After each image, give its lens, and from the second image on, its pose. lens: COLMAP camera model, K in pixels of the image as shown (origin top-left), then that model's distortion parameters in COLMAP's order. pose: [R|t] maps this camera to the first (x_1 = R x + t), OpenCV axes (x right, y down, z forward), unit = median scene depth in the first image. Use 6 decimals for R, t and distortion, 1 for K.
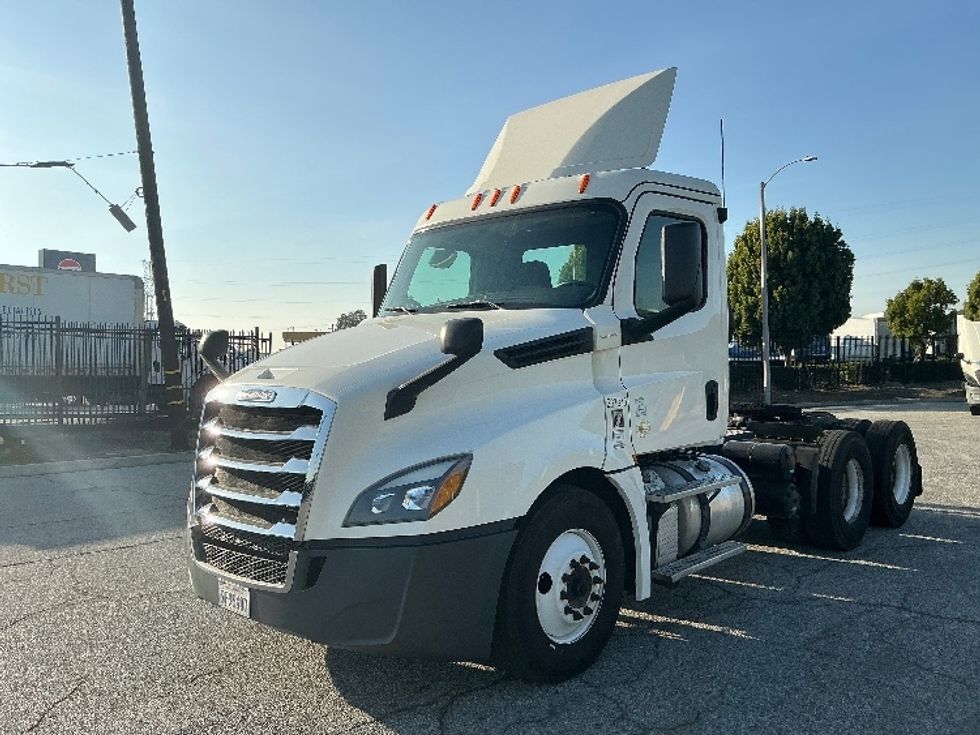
lens RADIAL K [[820.8, 0, 490.0], [0, 820.8, 367.5], [0, 0, 1]] dist [0.036315, -0.000207]
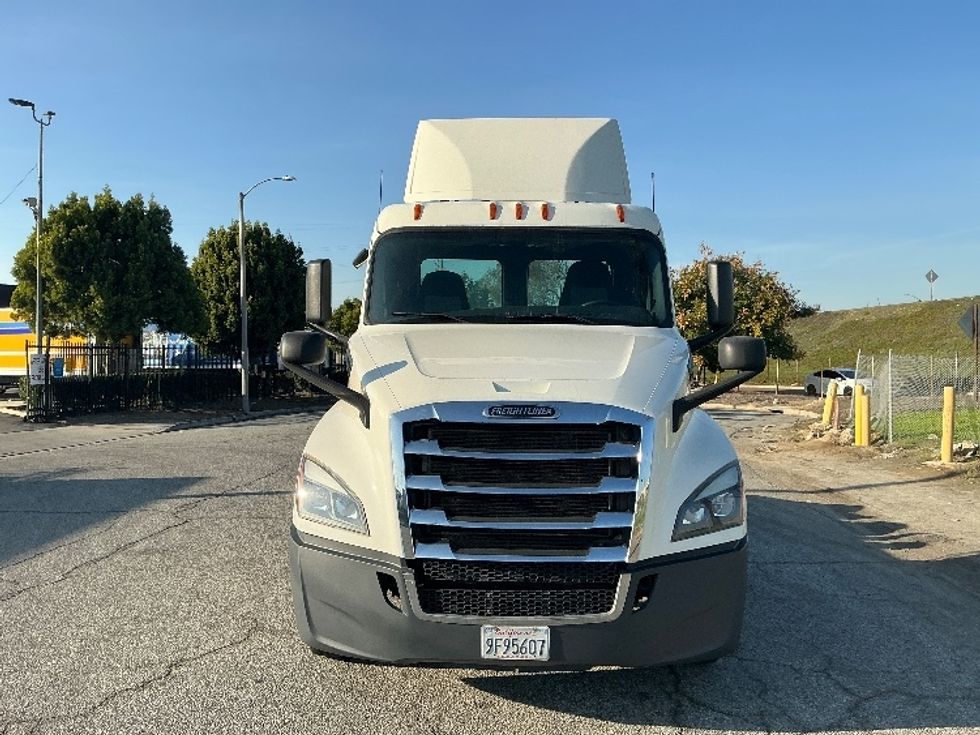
lens RADIAL K [[822.4, 0, 490.0], [0, 822.4, 367.5], [0, 0, 1]] dist [0.006166, -0.004822]
pose [[0.735537, 0.020532, 0.677174, -0.581971], [-0.014662, 0.999789, -0.014388, -0.000296], [-0.677326, 0.000654, 0.735682, 0.235314]]
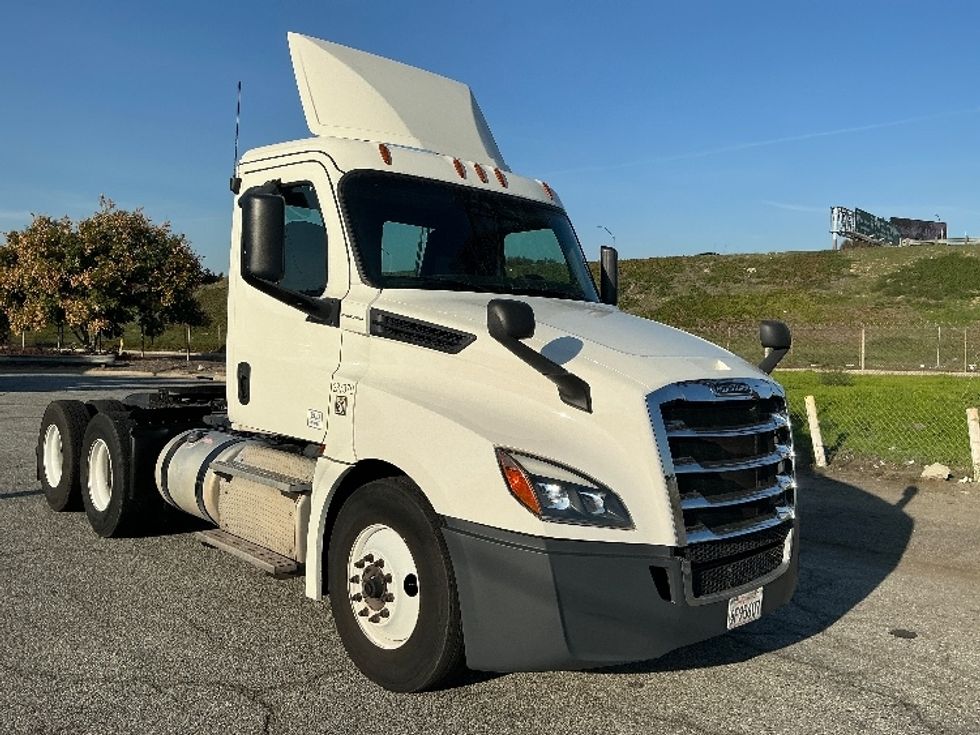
lens RADIAL K [[822.4, 0, 490.0], [0, 822.4, 367.5], [0, 0, 1]] dist [0.006166, -0.004822]
pose [[0.036817, -0.012300, 0.999246, -0.779101], [-0.022510, 0.999660, 0.013135, 0.001593], [-0.999068, -0.022977, 0.036528, 0.789082]]
